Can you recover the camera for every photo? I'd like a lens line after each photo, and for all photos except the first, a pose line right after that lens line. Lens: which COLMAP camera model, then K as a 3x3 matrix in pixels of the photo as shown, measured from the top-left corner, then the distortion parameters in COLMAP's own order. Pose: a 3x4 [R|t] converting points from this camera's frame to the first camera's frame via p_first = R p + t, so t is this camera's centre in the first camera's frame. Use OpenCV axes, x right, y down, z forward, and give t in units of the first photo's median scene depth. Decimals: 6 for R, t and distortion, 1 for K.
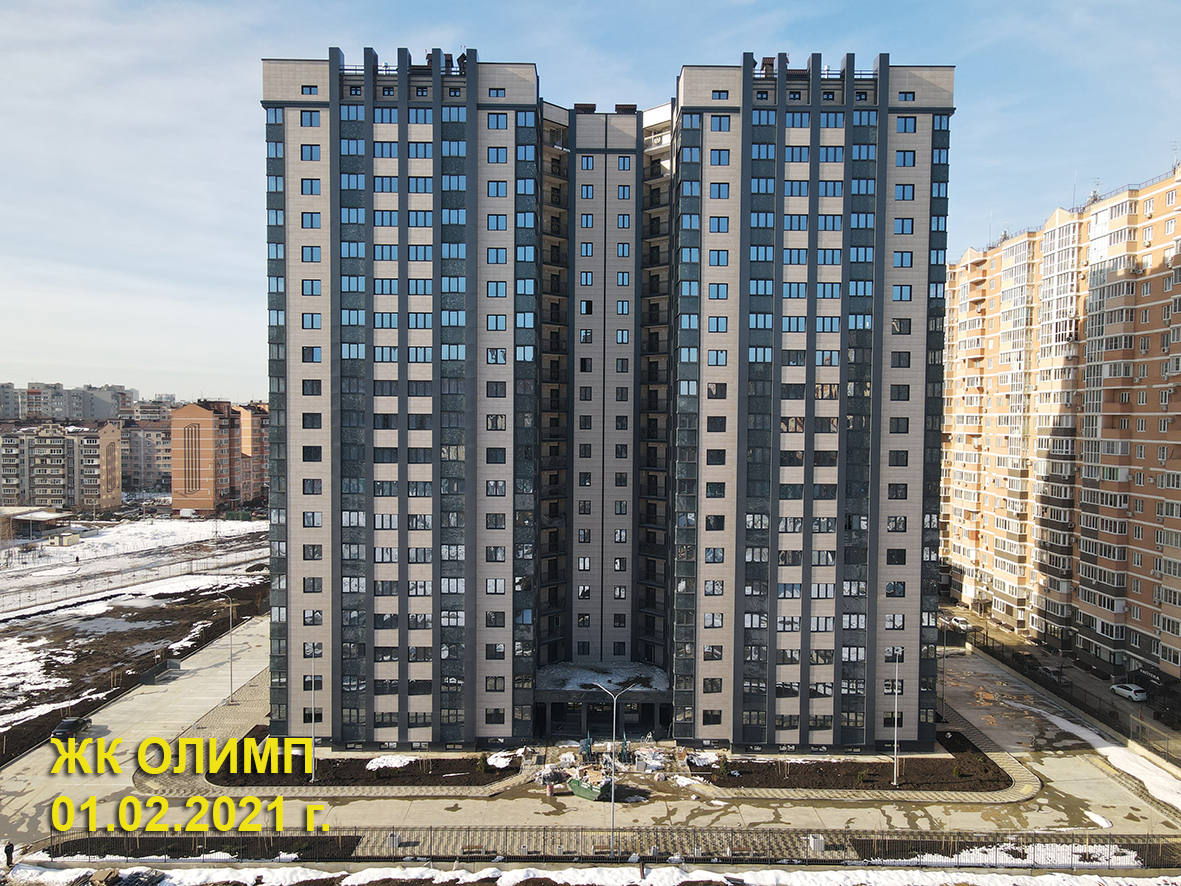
lens RADIAL K [[860.3, 0, 590.7], [0, 860.3, 447.8], [0, 0, 1]] dist [0.019648, 0.001876]
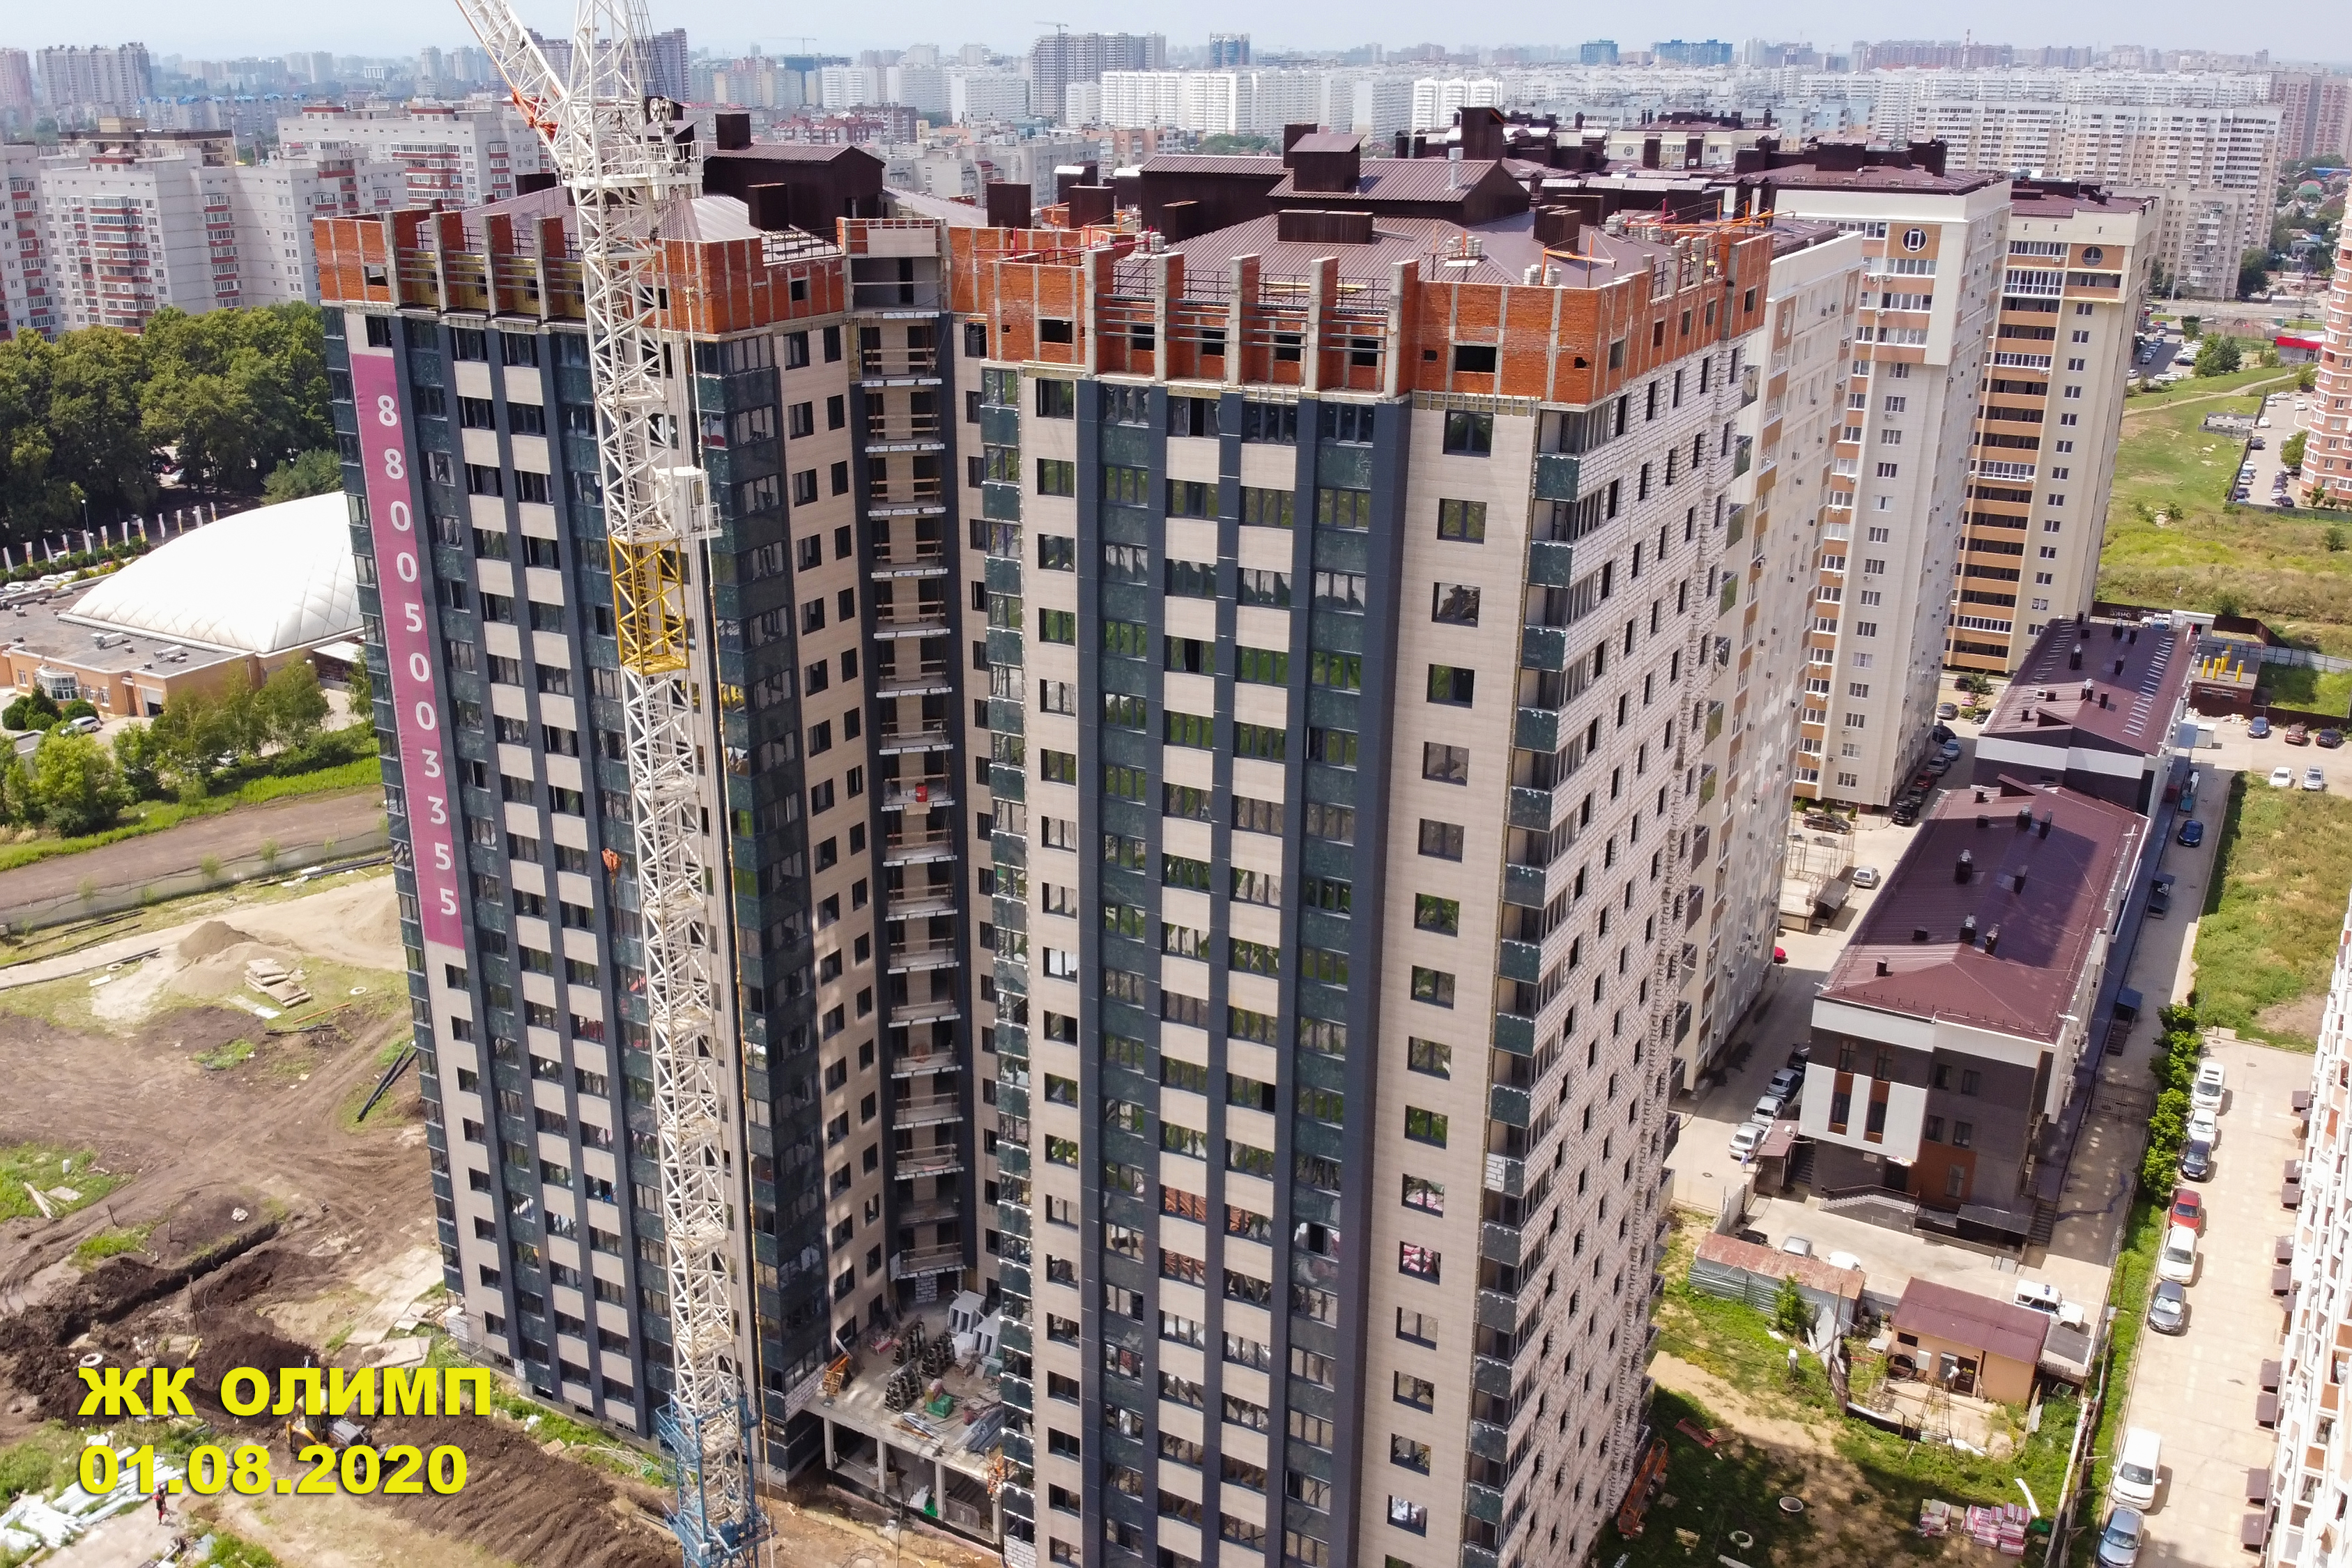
lens RADIAL K [[2059.1, 0, 1079.8], [0, 2059.1, 788.4], [0, 0, 1]] dist [0.109310, -0.241680]
pose [[0.856239, 0.161912, -0.490549, 0.678130], [-0.007614, 0.953463, 0.301414, -0.487888], [0.516523, -0.254347, 0.817626, 0.116598]]
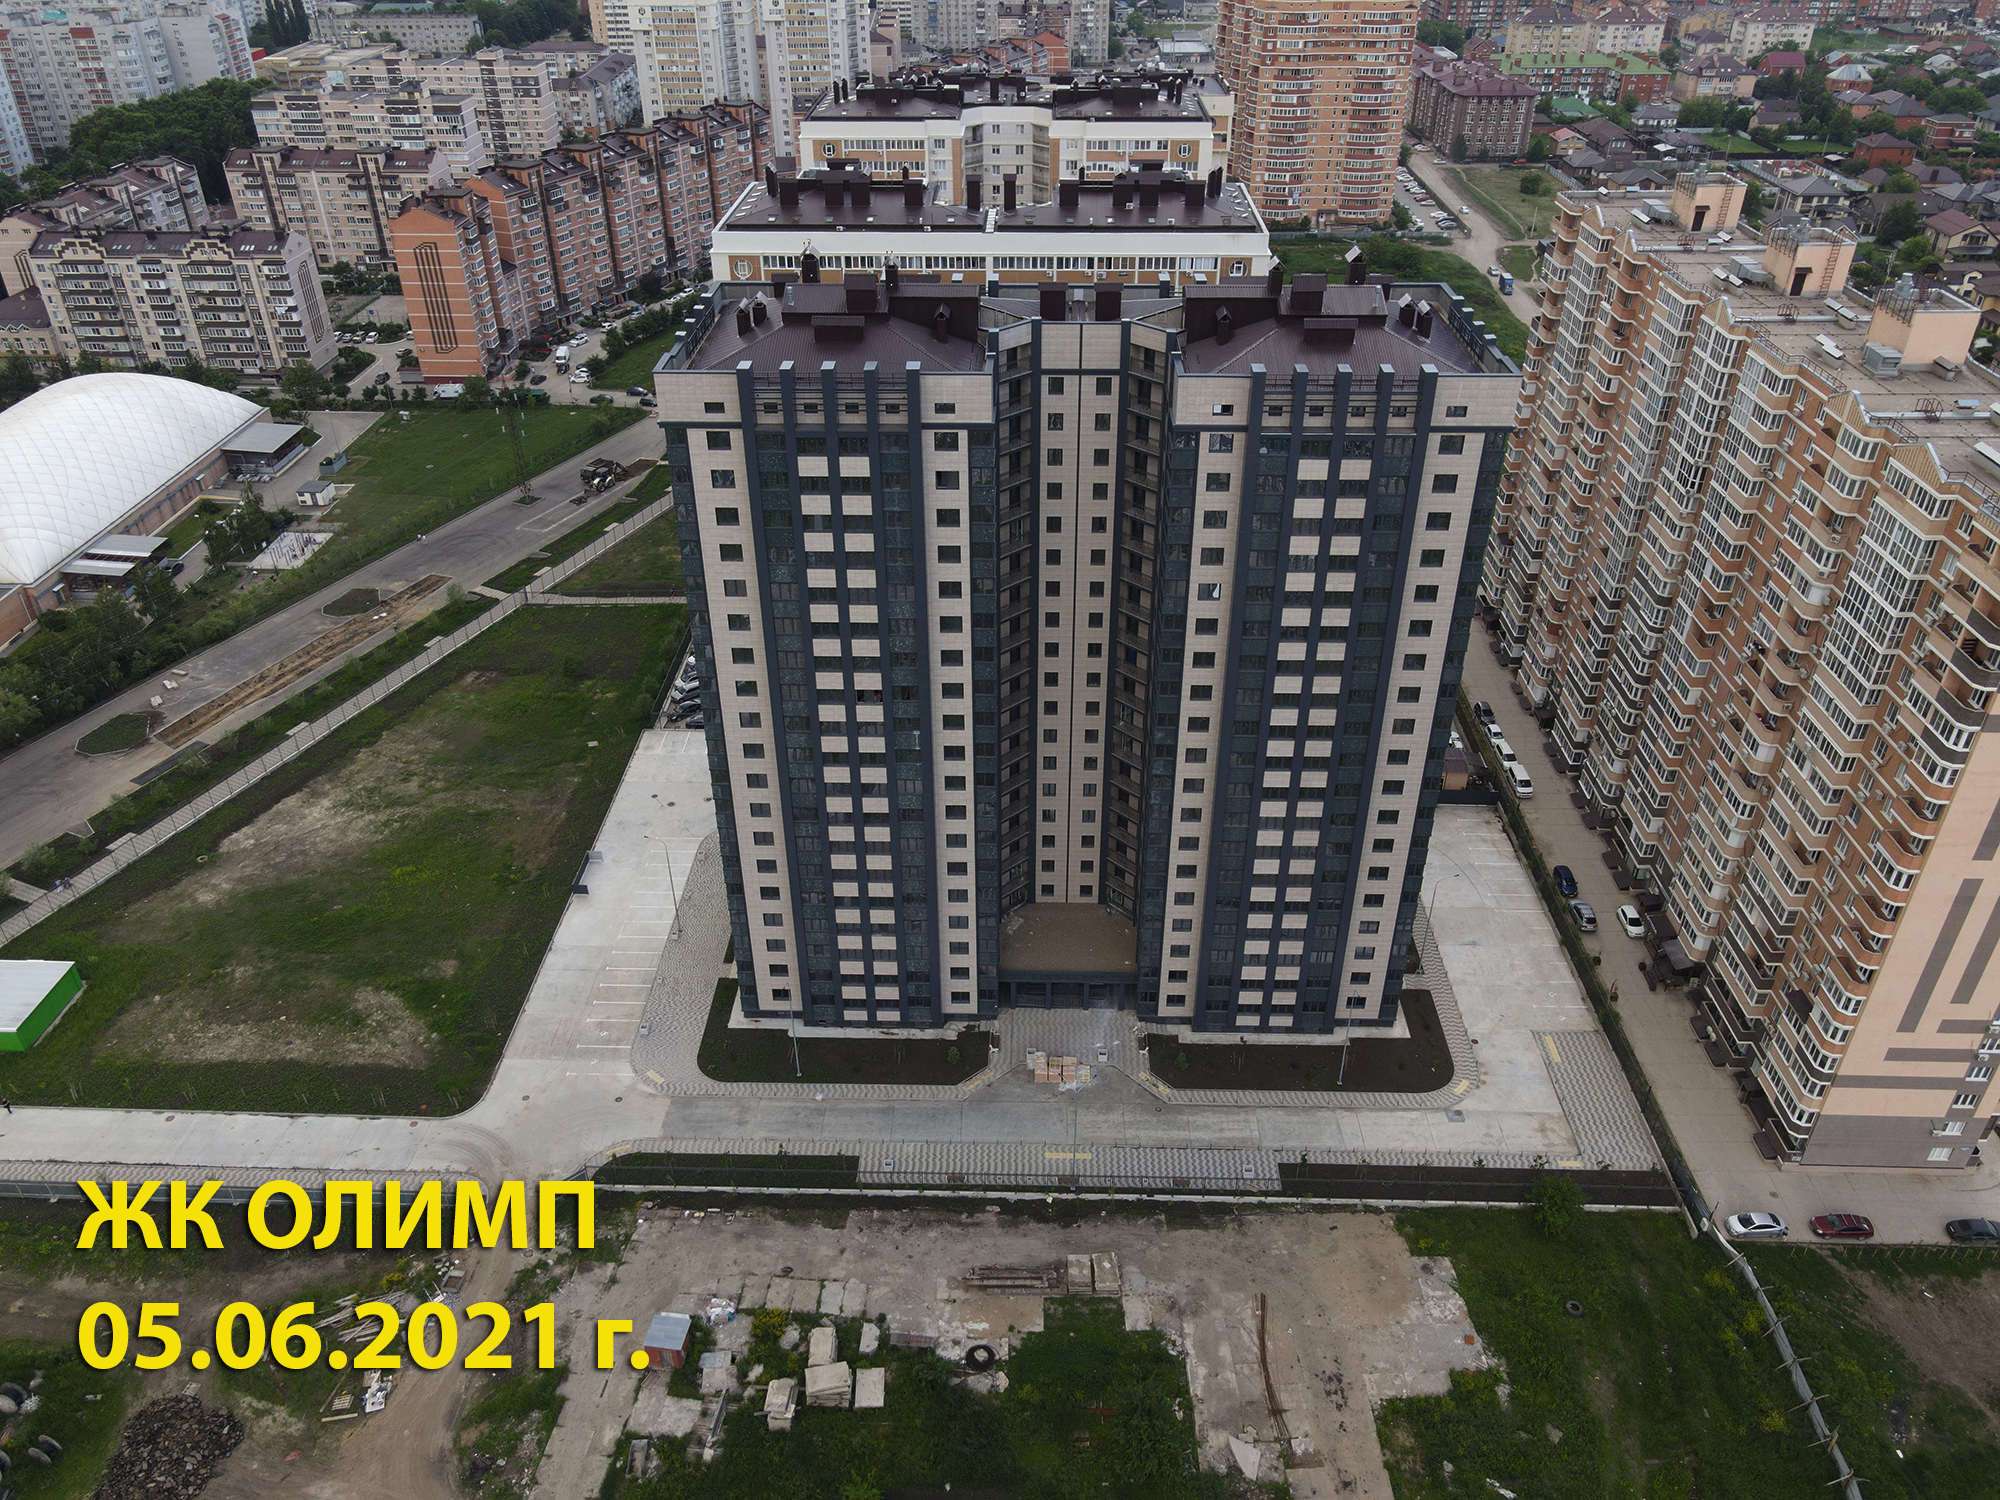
lens RADIAL K [[1460.7, 0, 1000.8], [0, 1460.7, 759.2], [0, 0, 1]] dist [0.014660, 0.004155]
pose [[0.999445, 0.006063, -0.032770, -0.008717], [0.011552, 0.859311, 0.511323, -0.806281], [0.031260, -0.511418, 0.858764, -0.331019]]
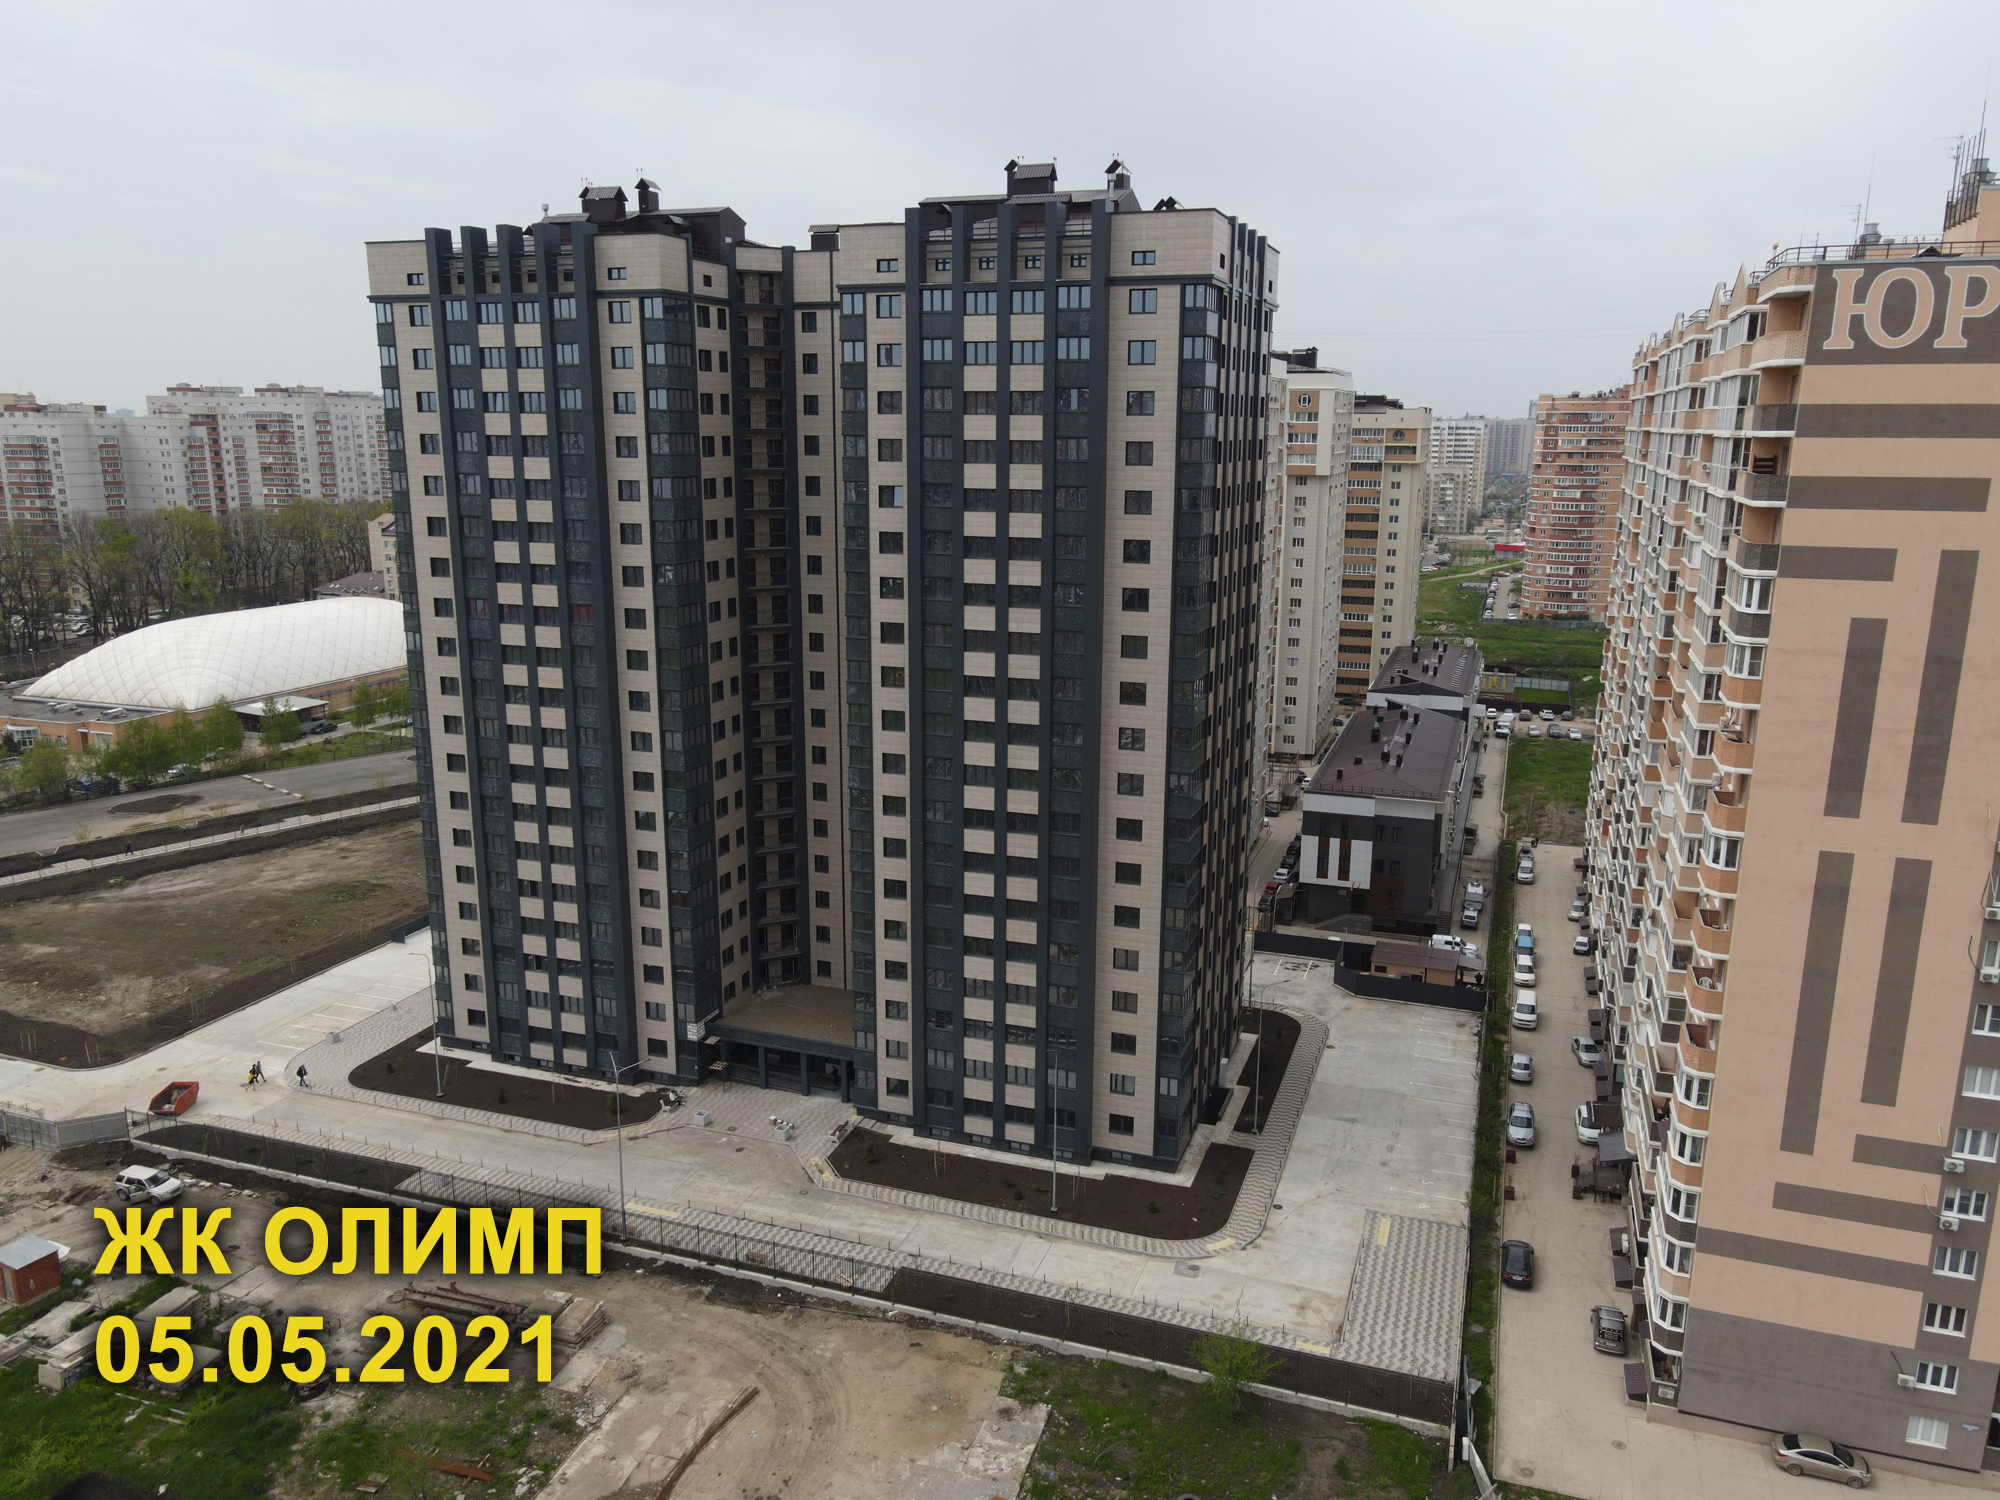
lens RADIAL K [[1460.7, 0, 1000.8], [0, 1460.7, 759.2], [0, 0, 1]] dist [0.014660, 0.004155]
pose [[0.941169, 0.072440, -0.330081, 0.647572], [-0.009733, 0.982160, 0.187796, -0.231312], [0.337797, -0.173535, 0.925083, -0.146954]]
